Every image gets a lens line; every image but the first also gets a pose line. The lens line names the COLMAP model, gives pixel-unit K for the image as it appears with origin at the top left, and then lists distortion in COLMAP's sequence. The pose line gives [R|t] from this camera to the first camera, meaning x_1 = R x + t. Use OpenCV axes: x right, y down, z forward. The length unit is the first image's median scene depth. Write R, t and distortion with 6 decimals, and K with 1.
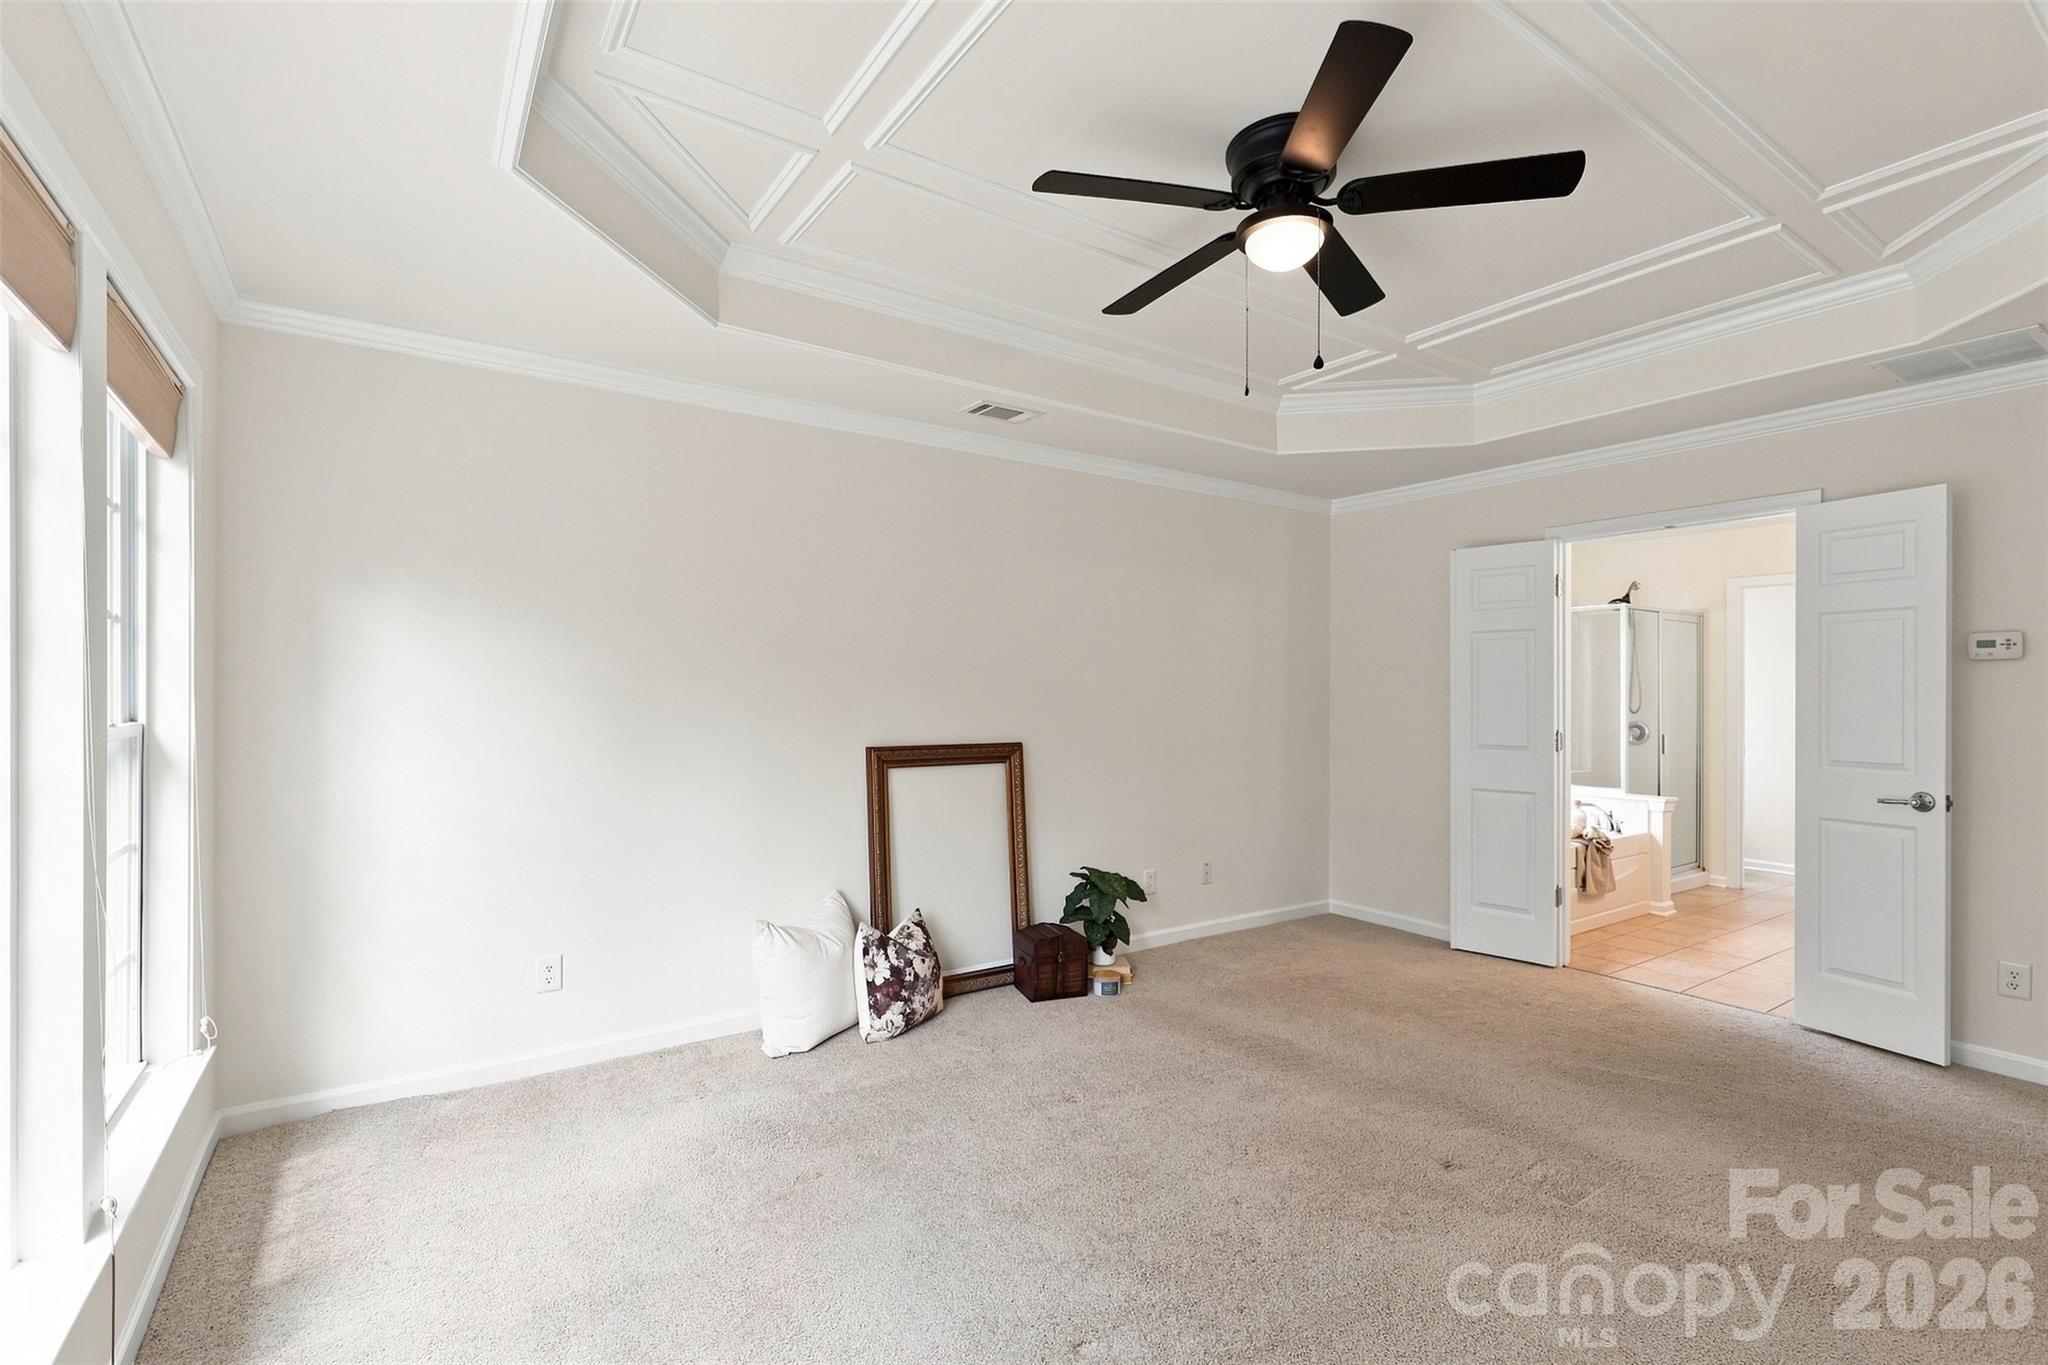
lens RADIAL K [[924.1, 0, 1024.0], [0, 924.1, 690.3], [0, 0, 1]] dist [0.002136, 0.000371]
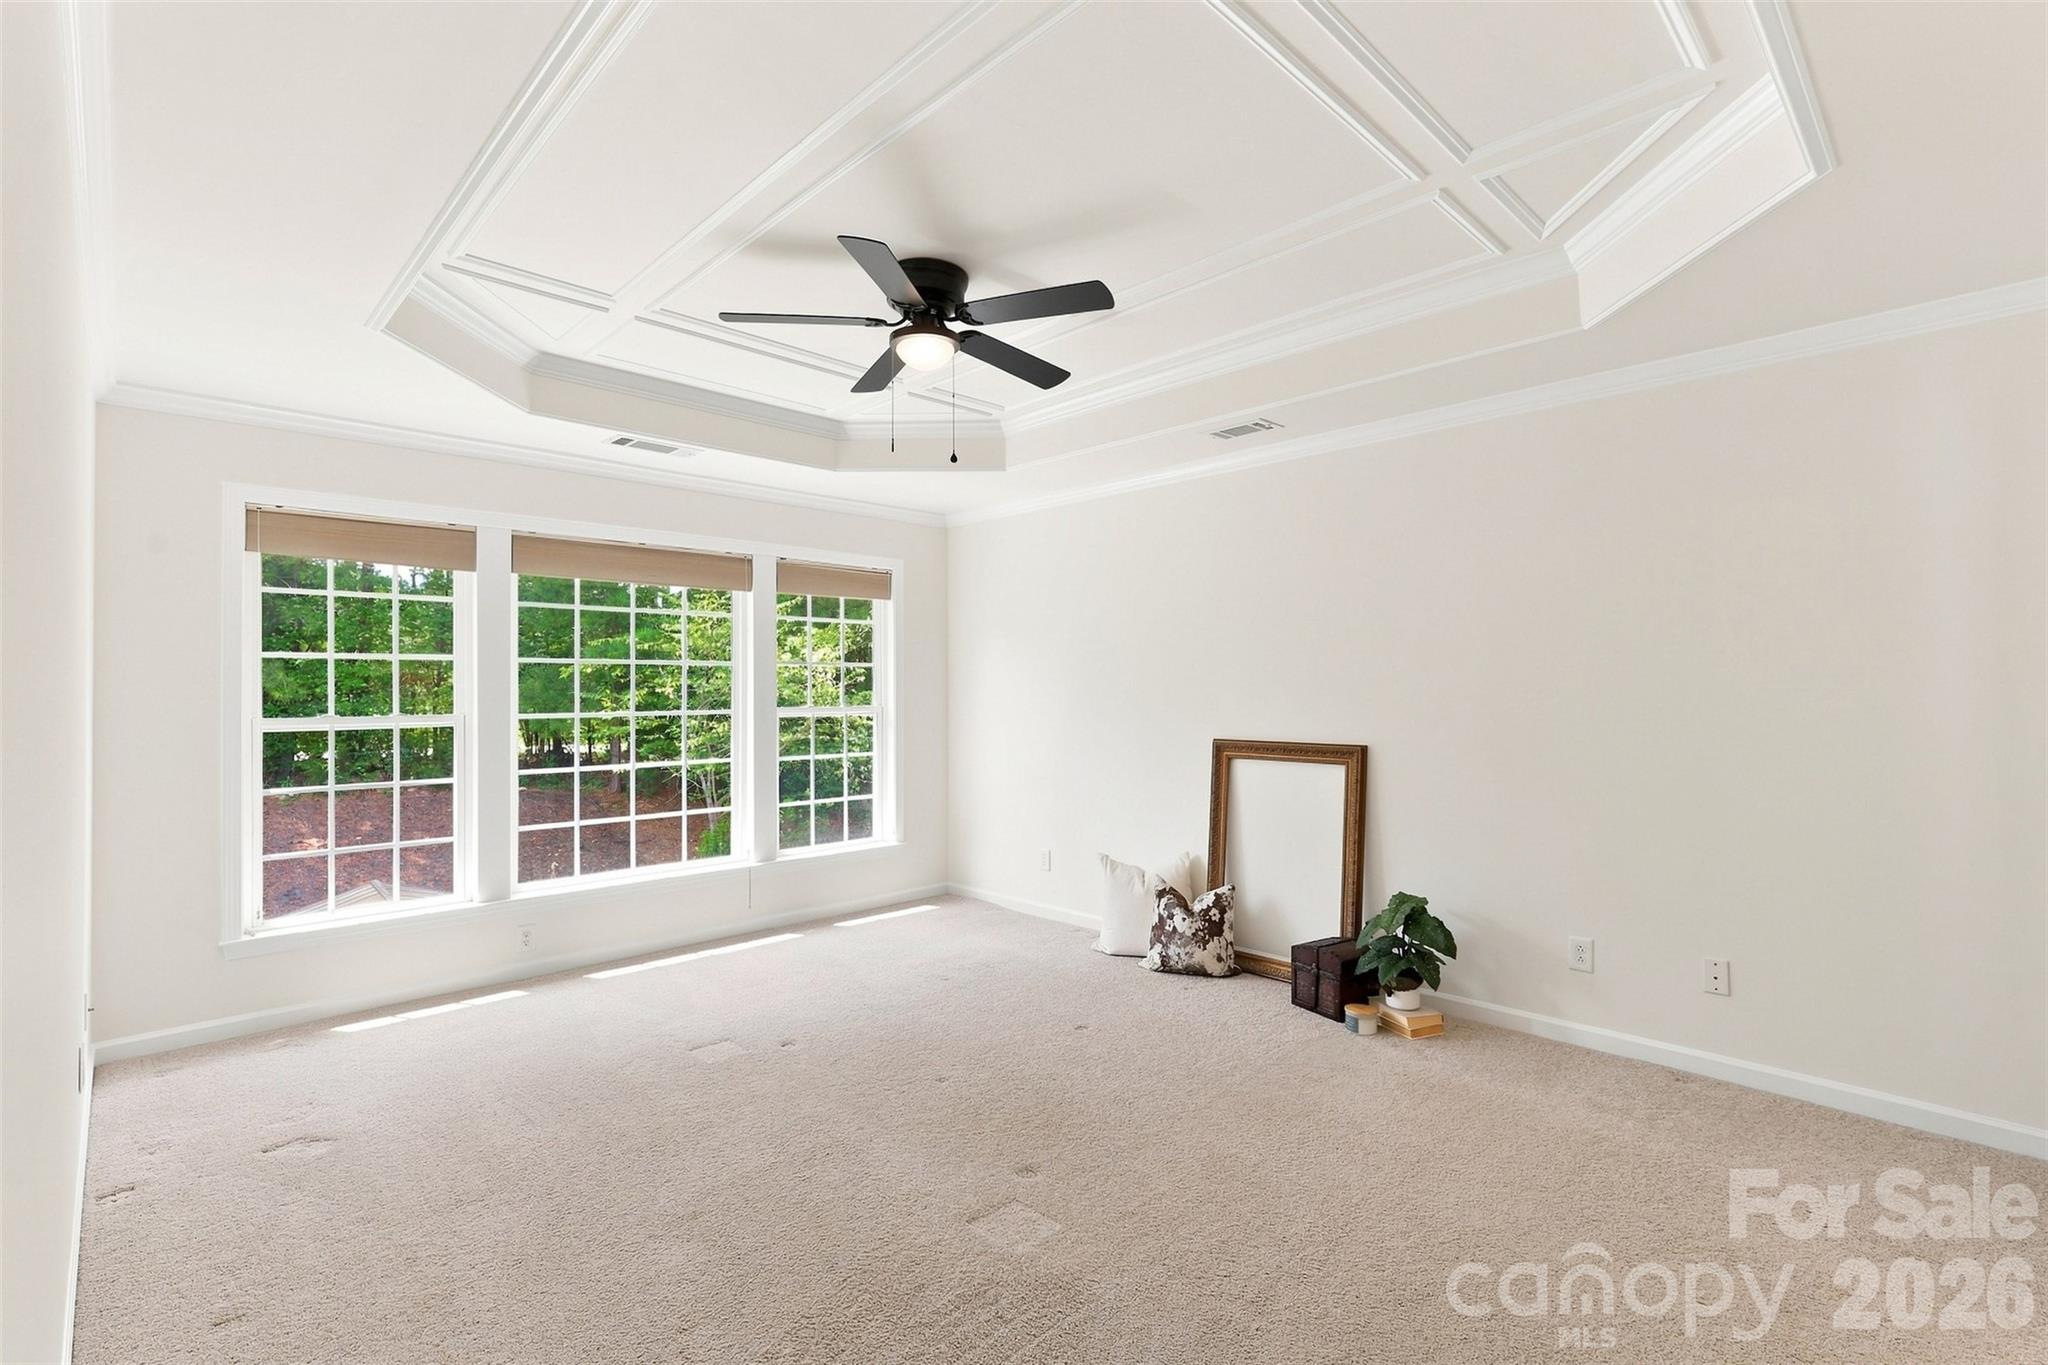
lens RADIAL K [[924.1, 0, 1024.0], [0, 924.1, 690.3], [0, 0, 1]] dist [0.002136, 0.000371]
pose [[0.189260, -0.002722, -0.981923, 0.941972], [0.016998, 0.999855, 0.000504, -0.006142], [0.981780, -0.016786, 0.189279, 0.532060]]
